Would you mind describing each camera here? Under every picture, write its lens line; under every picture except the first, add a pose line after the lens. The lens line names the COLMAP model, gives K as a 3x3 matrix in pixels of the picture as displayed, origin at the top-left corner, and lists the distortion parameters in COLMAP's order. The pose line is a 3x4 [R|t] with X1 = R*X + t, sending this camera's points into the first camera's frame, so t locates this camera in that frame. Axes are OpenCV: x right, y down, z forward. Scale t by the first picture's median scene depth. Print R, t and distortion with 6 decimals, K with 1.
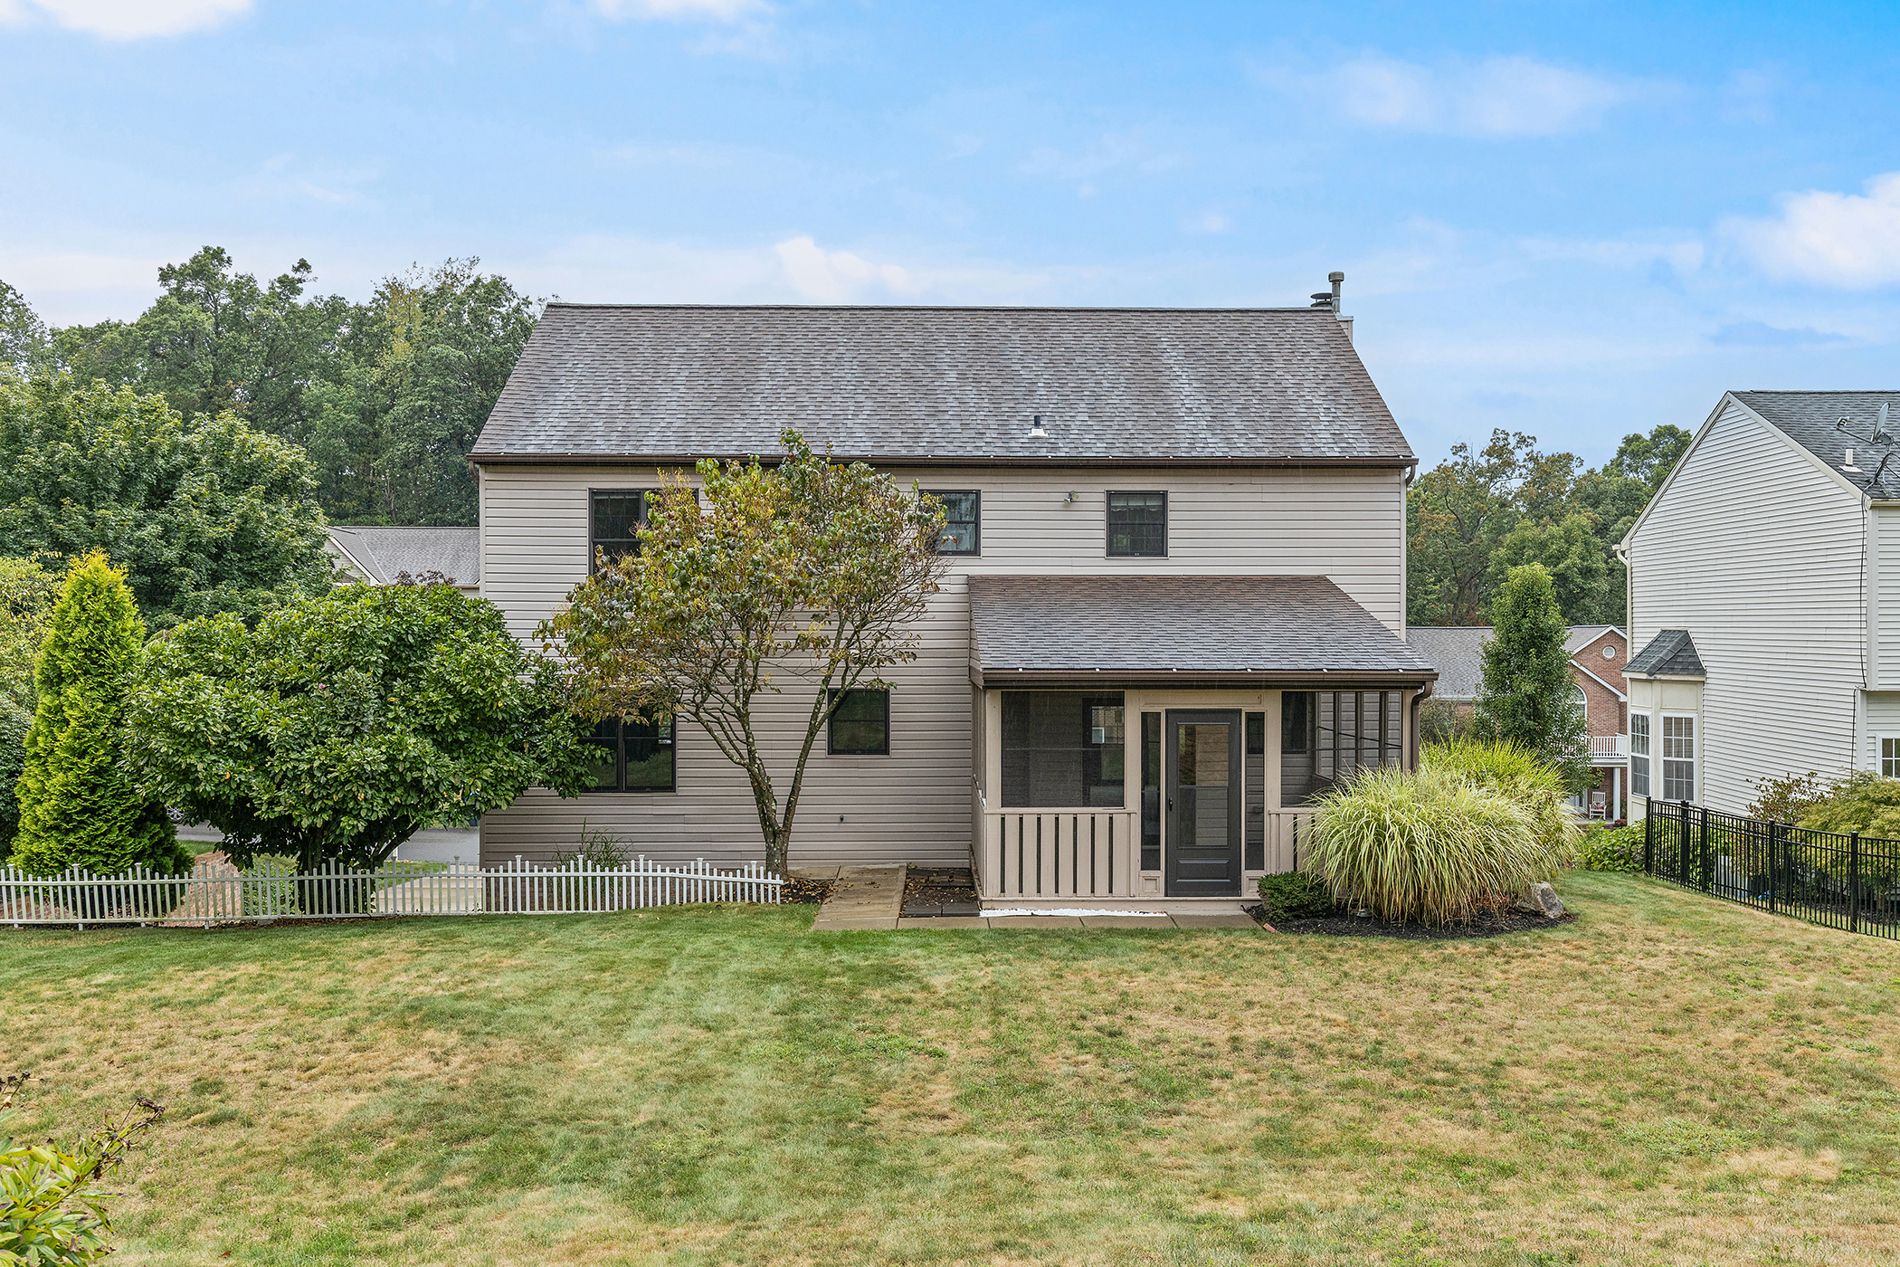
lens RADIAL K [[1540.5, 0, 949.1], [0, 1540.5, 626.1], [0, 0, 1]] dist [0.007937, -0.009462]
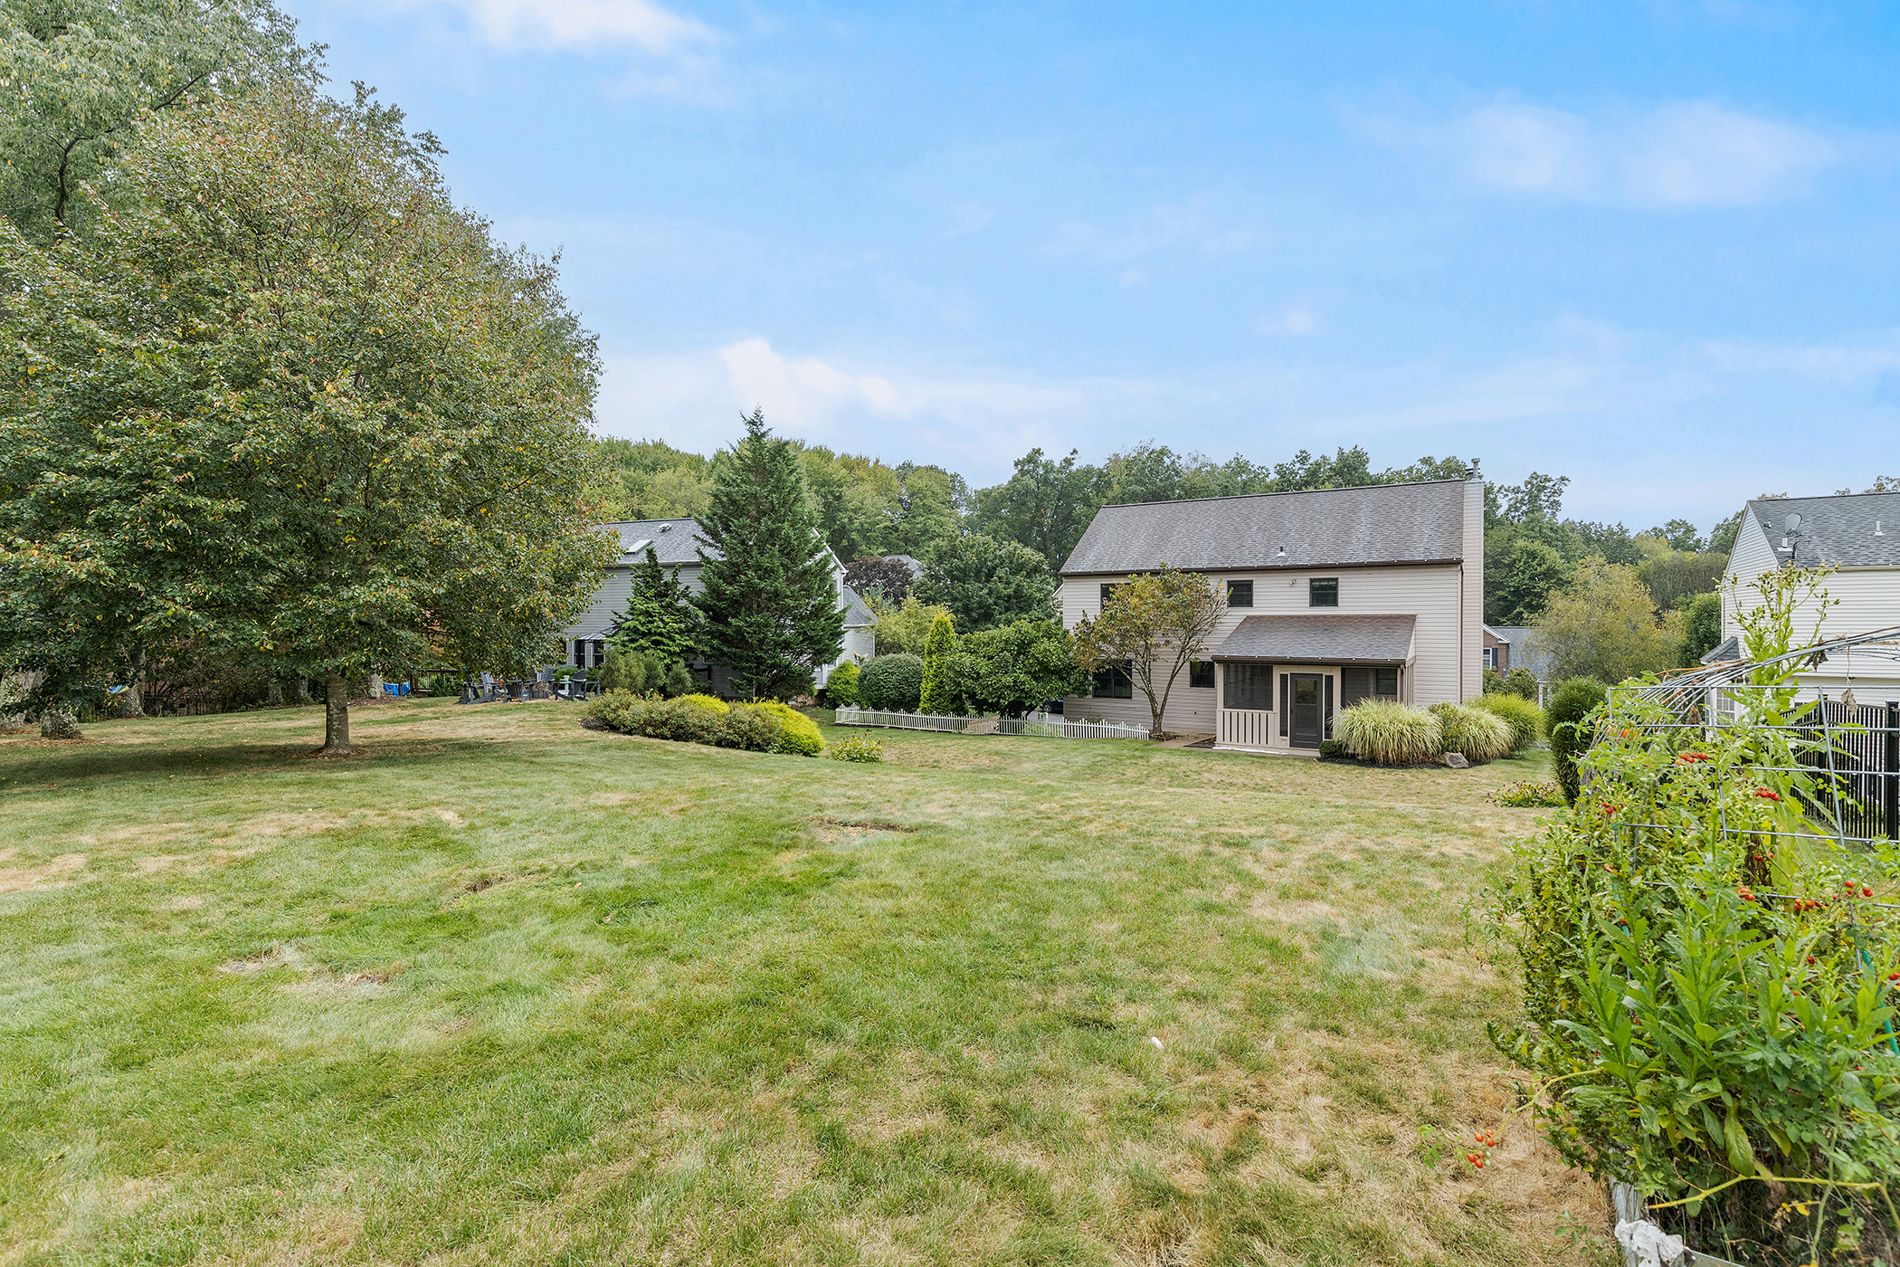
lens RADIAL K [[888.4, 0, 953.1], [0, 888.4, 631.0], [0, 0, 1]] dist [0.002611, 0.000253]
pose [[0.838367, 0.004294, -0.545089, 0.404526], [0.006182, 0.999830, 0.017386, -0.036977], [0.545071, -0.017945, 0.838198, -0.443015]]
